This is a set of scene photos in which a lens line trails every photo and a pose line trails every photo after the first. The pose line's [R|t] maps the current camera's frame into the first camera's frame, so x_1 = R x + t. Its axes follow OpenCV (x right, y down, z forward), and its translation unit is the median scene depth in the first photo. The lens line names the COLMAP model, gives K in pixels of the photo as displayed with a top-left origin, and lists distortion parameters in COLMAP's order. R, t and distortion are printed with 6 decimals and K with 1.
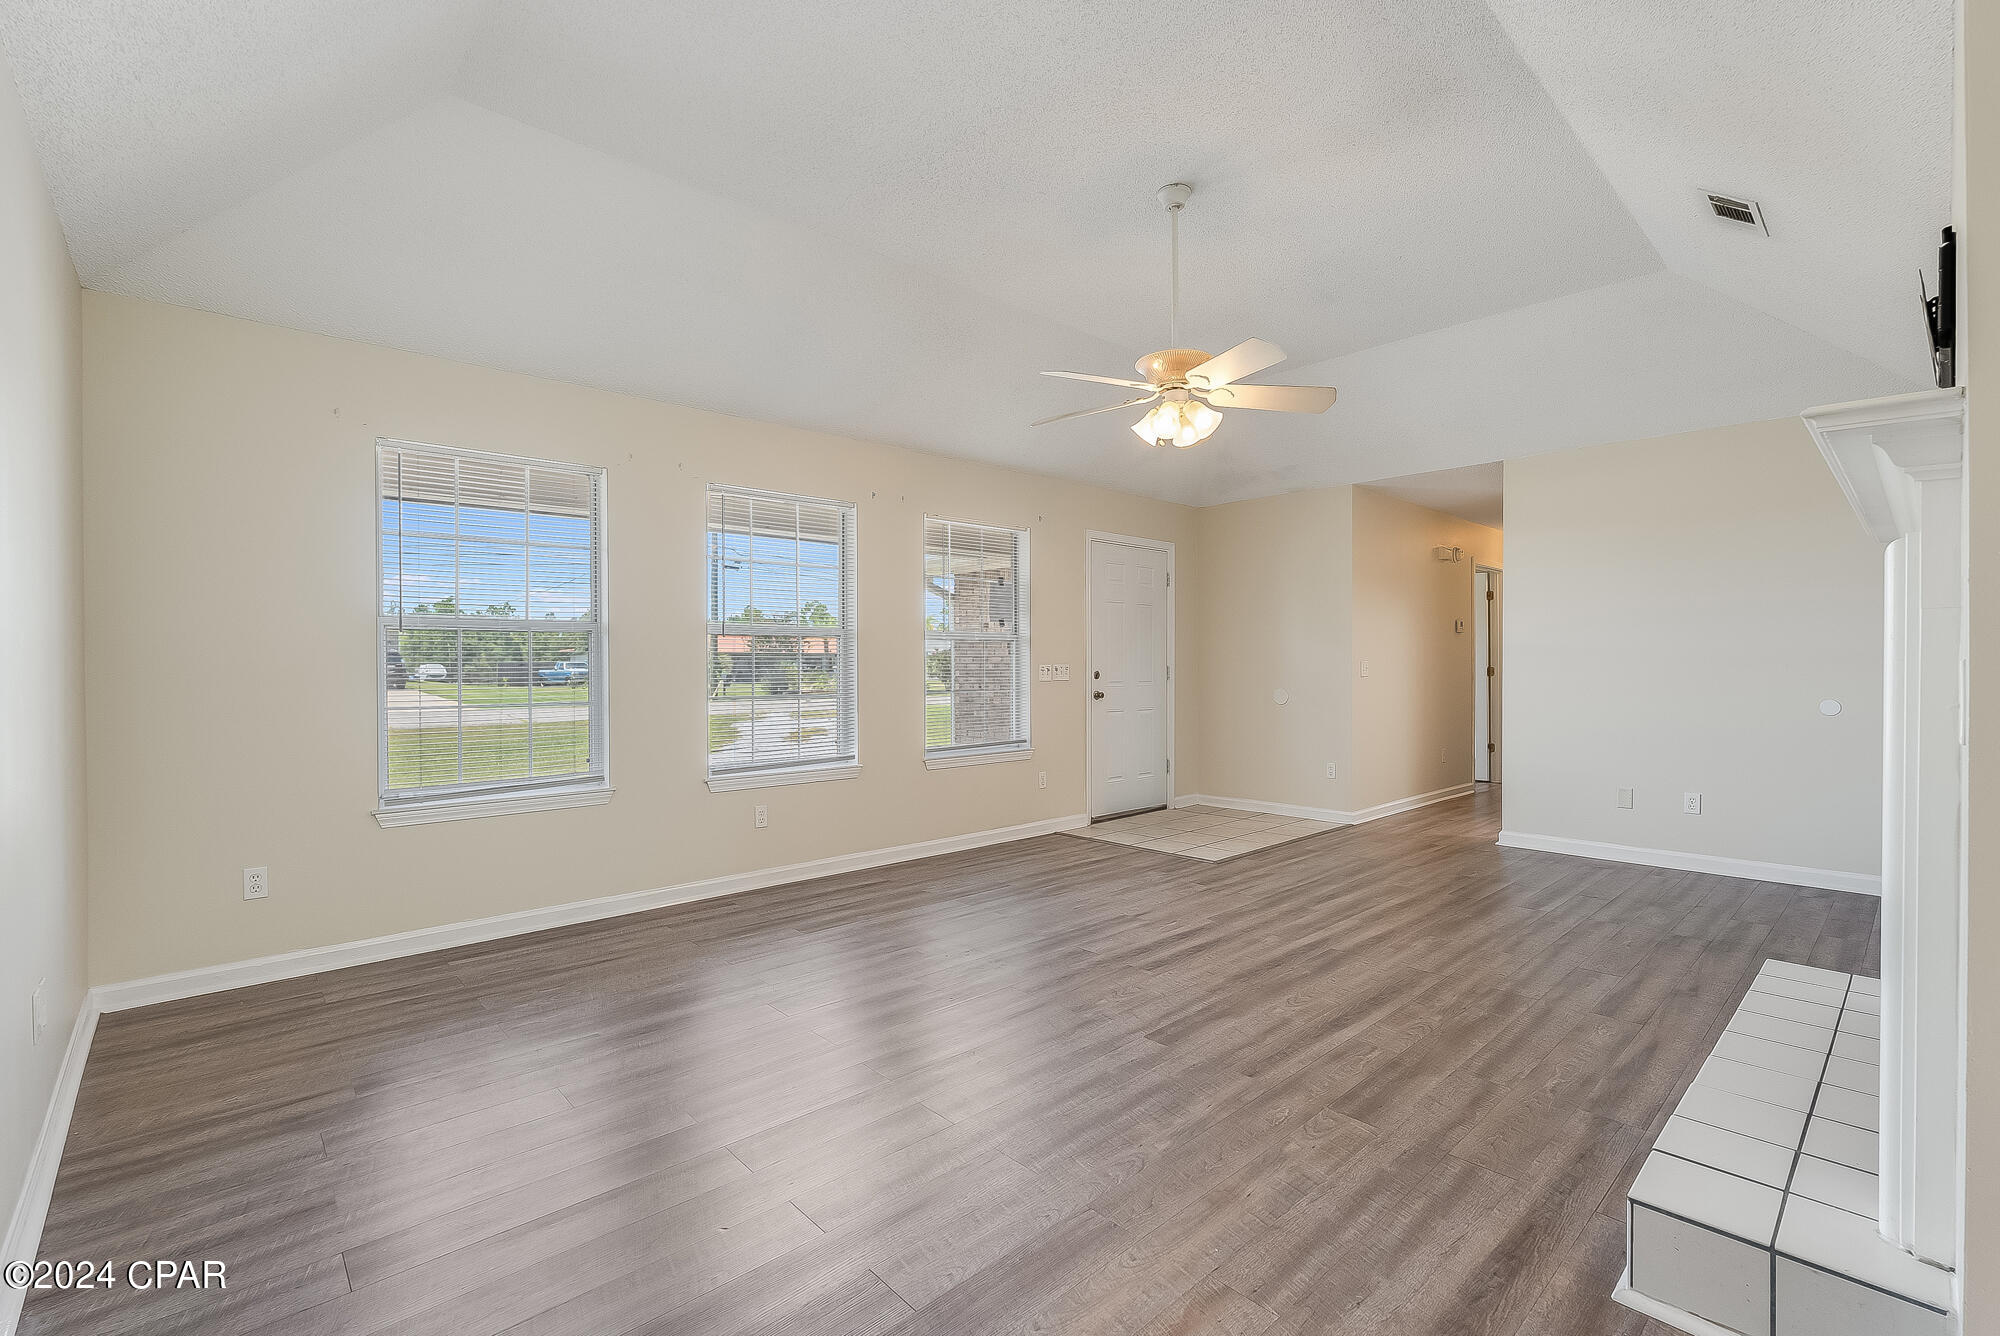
lens RADIAL K [[884.3, 0, 1002.3], [0, 884.3, 665.6], [0, 0, 1]] dist [-0.011305, -0.000525]
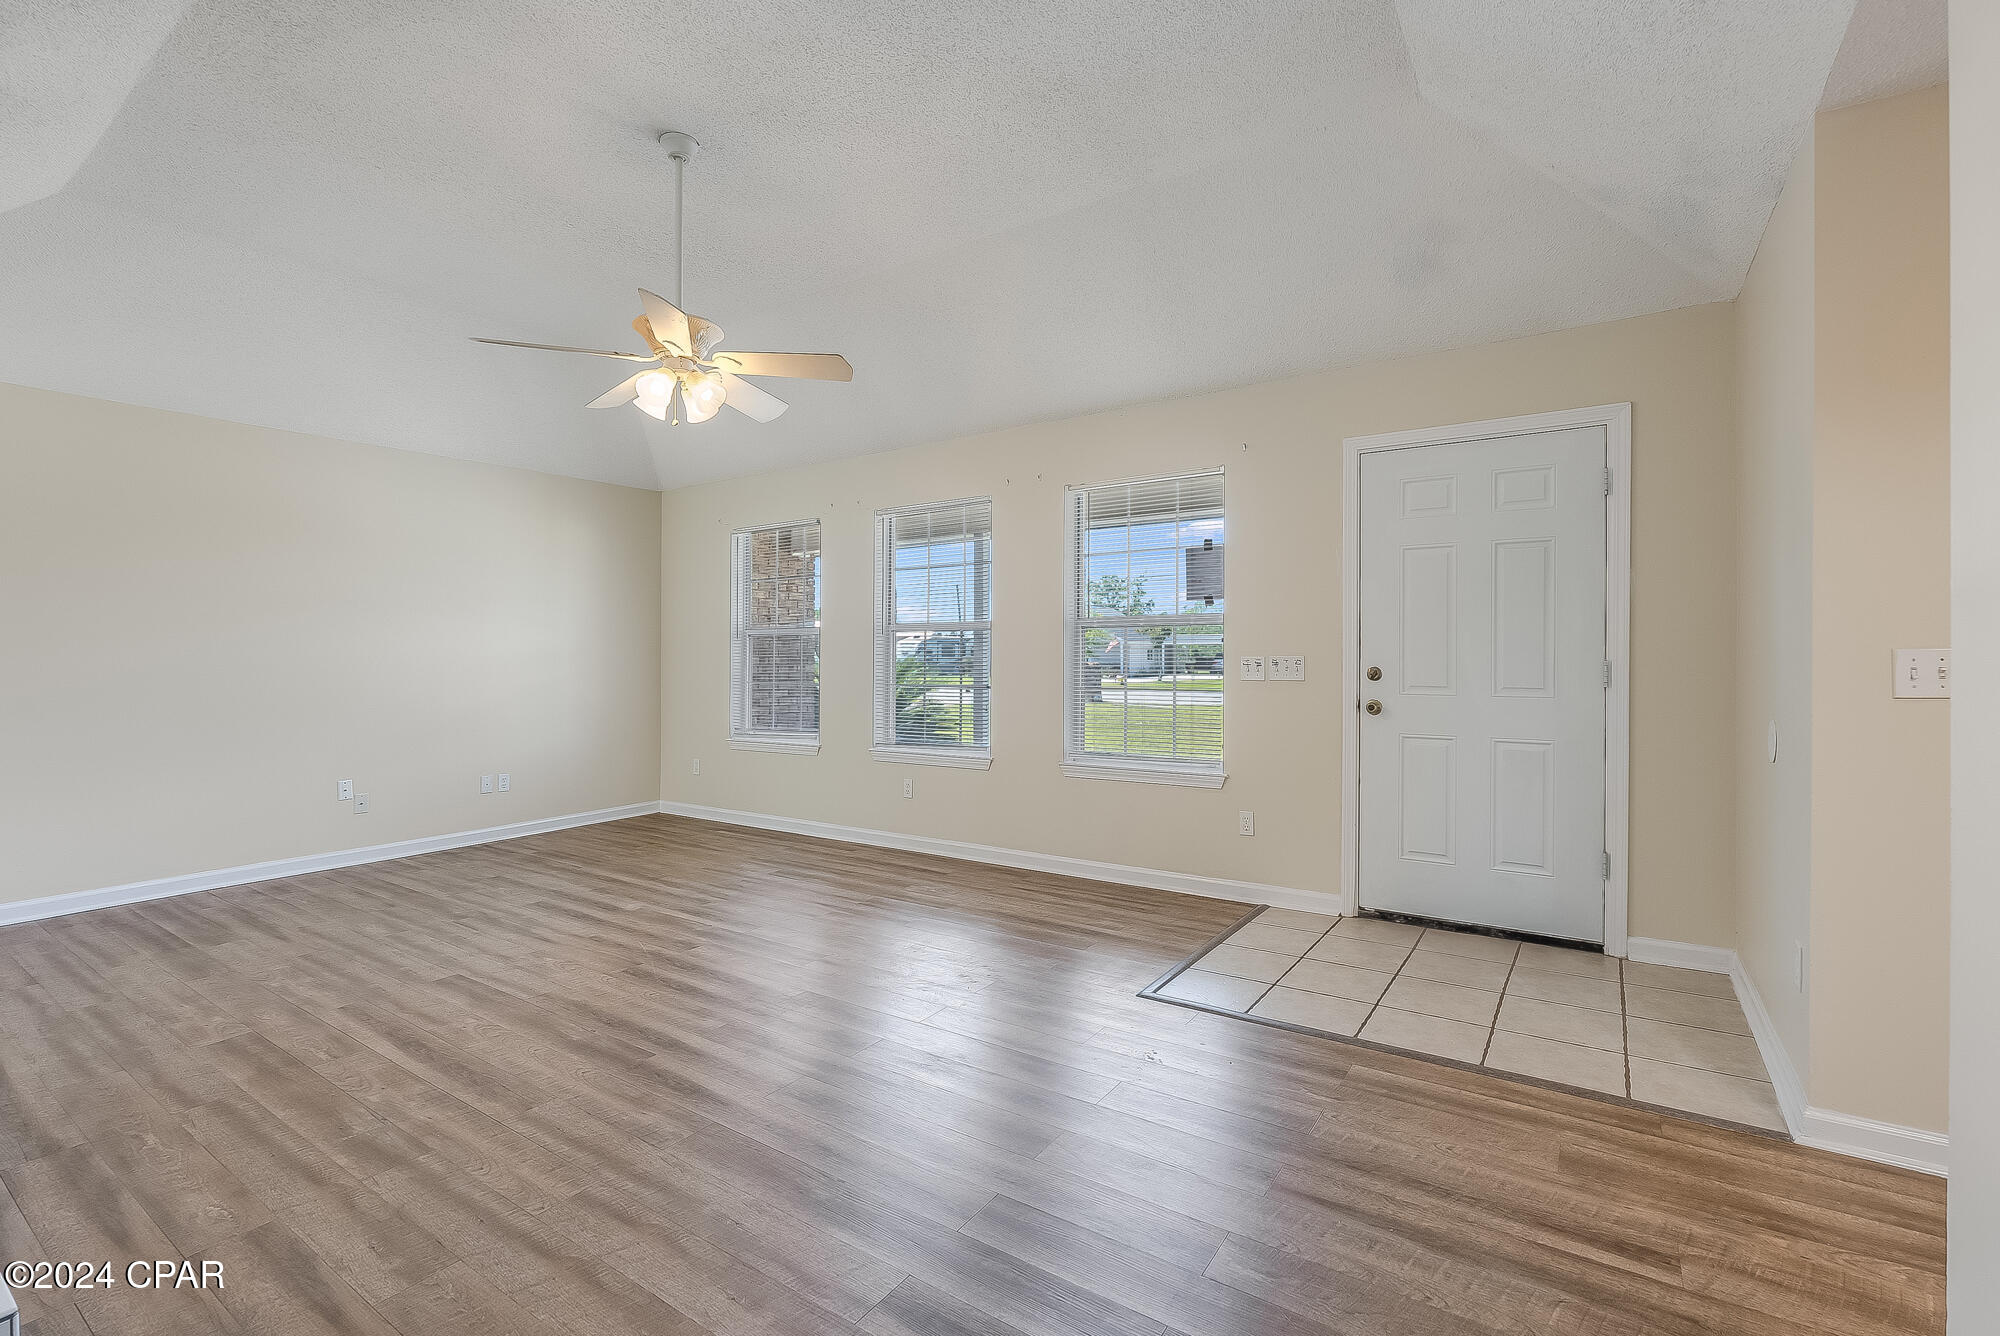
lens RADIAL K [[884.3, 0, 1002.3], [0, 884.3, 665.6], [0, 0, 1]] dist [-0.011305, -0.000525]
pose [[0.231923, 0.013750, -0.972637, 1.354570], [0.000458, 0.999898, 0.014245, -0.008144], [0.972734, -0.003750, 0.231893, 1.325541]]
